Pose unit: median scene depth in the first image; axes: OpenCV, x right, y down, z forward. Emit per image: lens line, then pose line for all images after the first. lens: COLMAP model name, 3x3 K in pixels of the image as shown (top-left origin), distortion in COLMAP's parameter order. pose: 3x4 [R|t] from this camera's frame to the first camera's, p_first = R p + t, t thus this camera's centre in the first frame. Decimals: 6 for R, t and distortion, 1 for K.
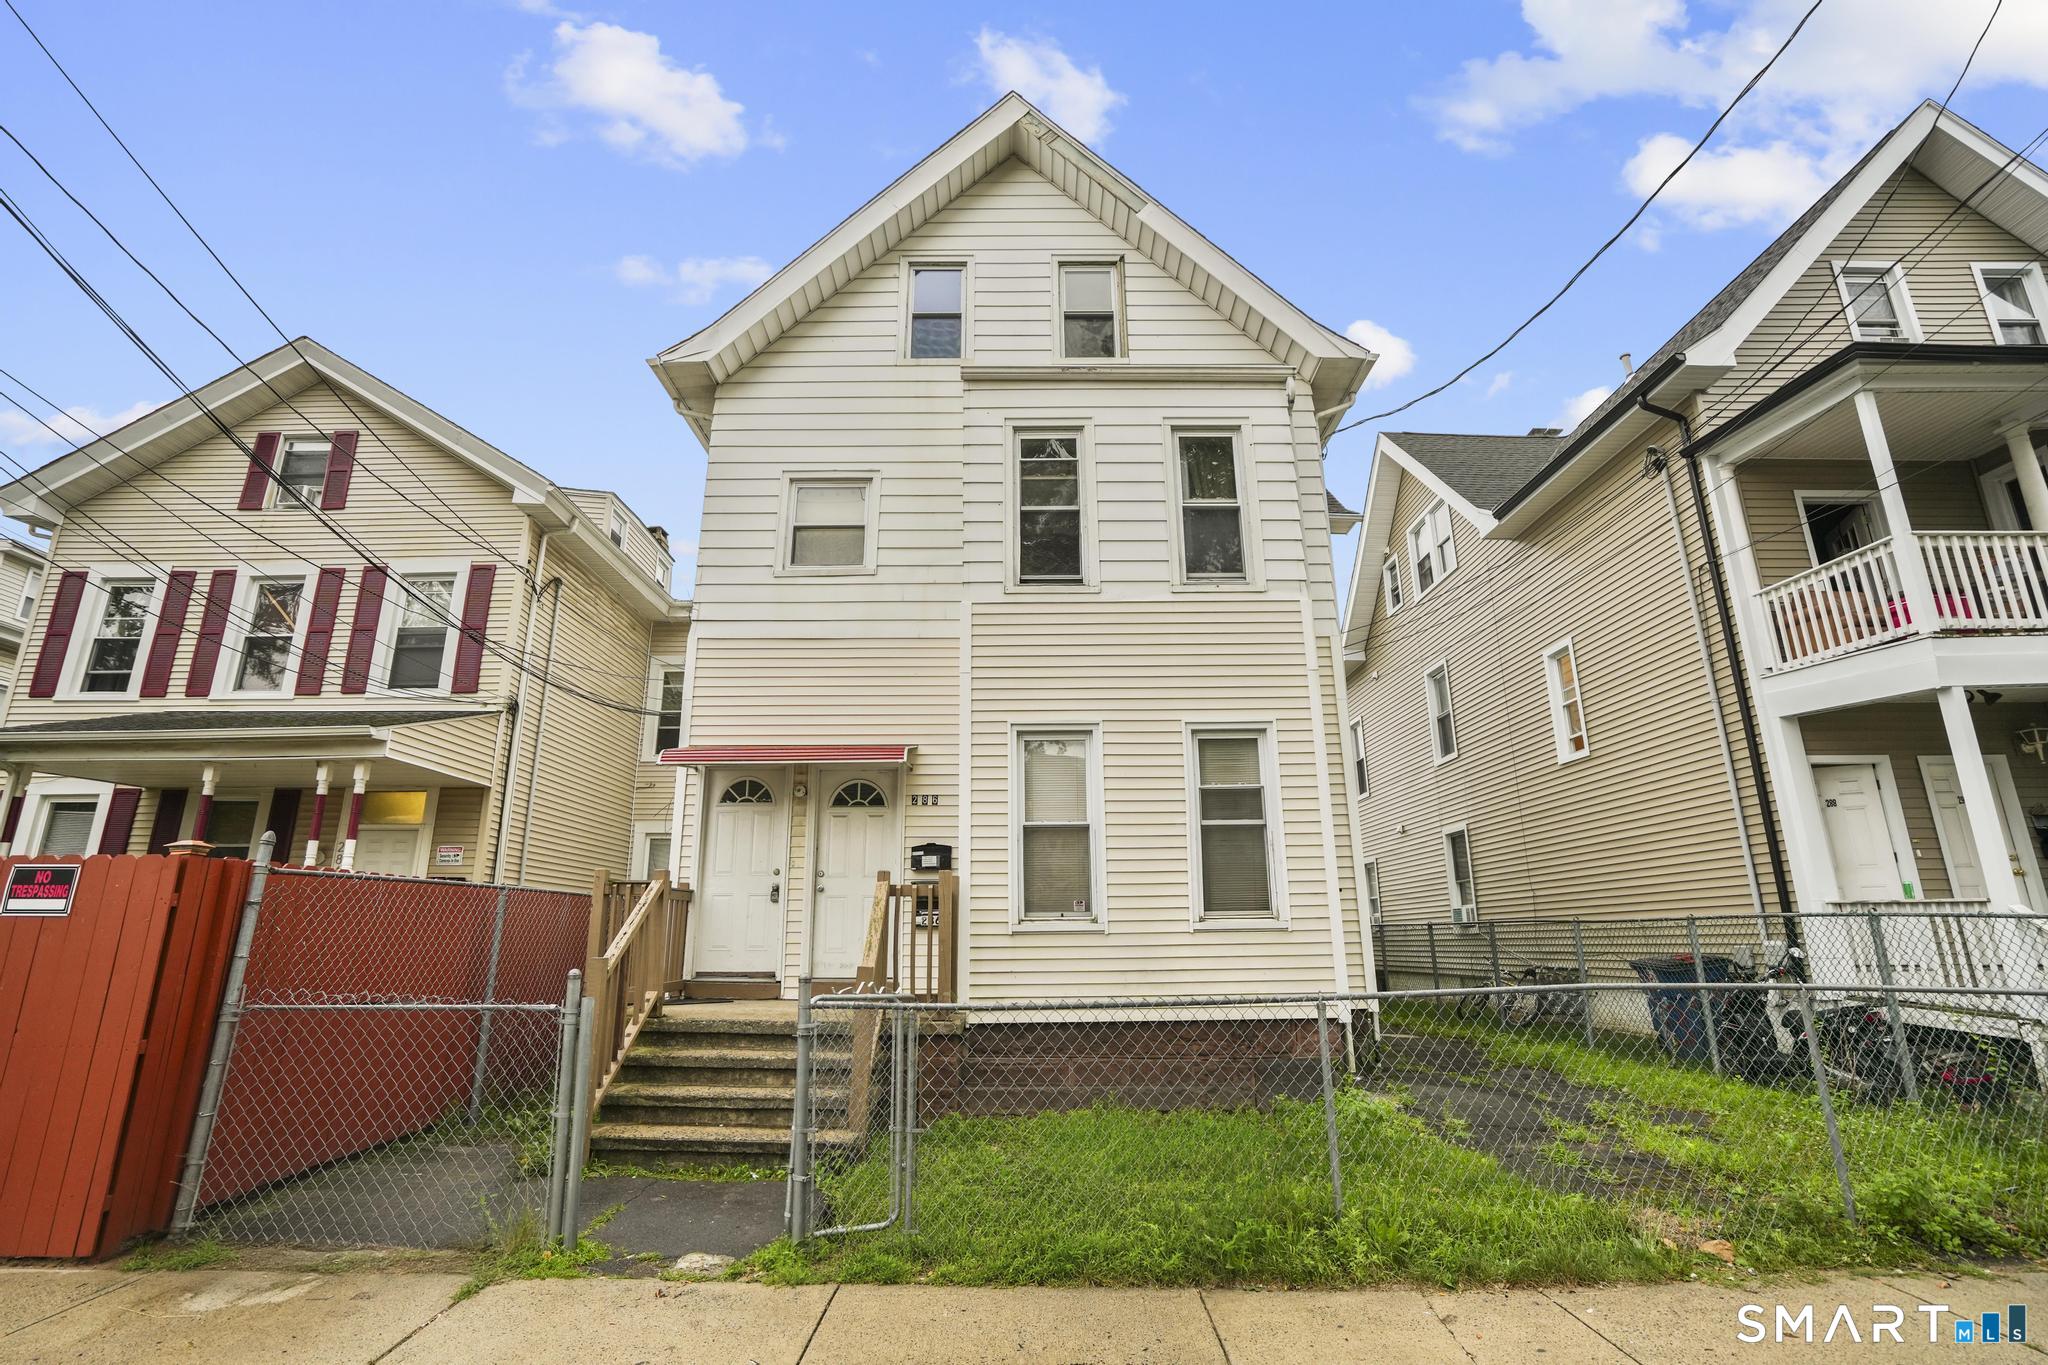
lens RADIAL K [[941.8, 0, 1024.0], [0, 941.8, 682.5], [0, 0, 1]] dist [-0.077884, 0.032838]
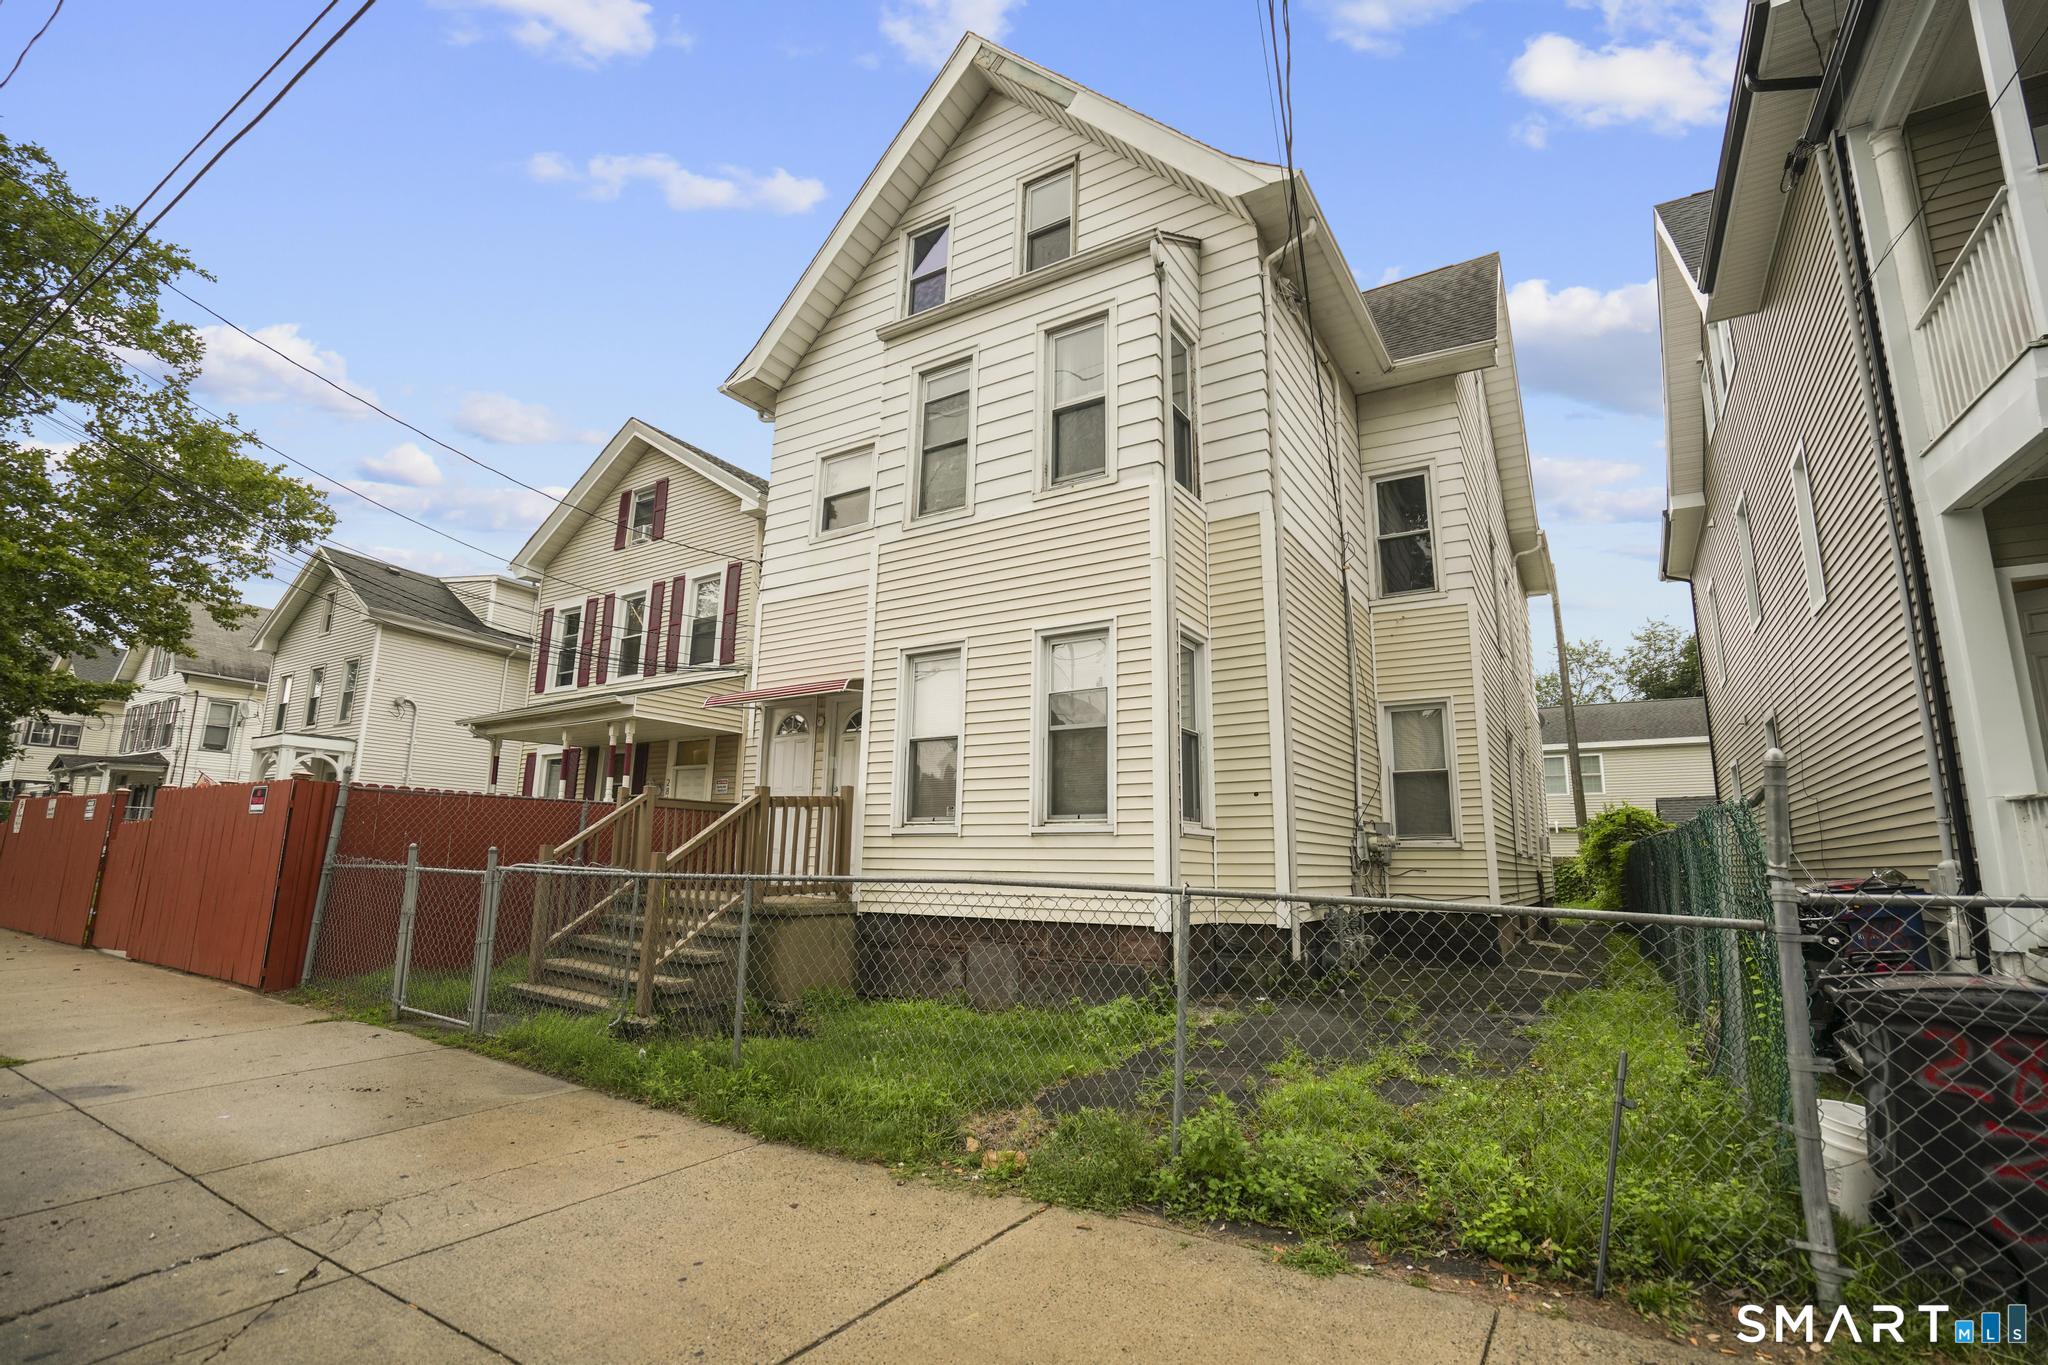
lens RADIAL K [[941.8, 0, 1024.0], [0, 941.8, 682.5], [0, 0, 1]] dist [-0.077884, 0.032838]
pose [[0.845026, -0.081934, -0.528411, 0.562459], [0.121127, 0.991834, 0.039914, 0.045513], [0.520826, -0.097733, 0.848050, 0.108385]]
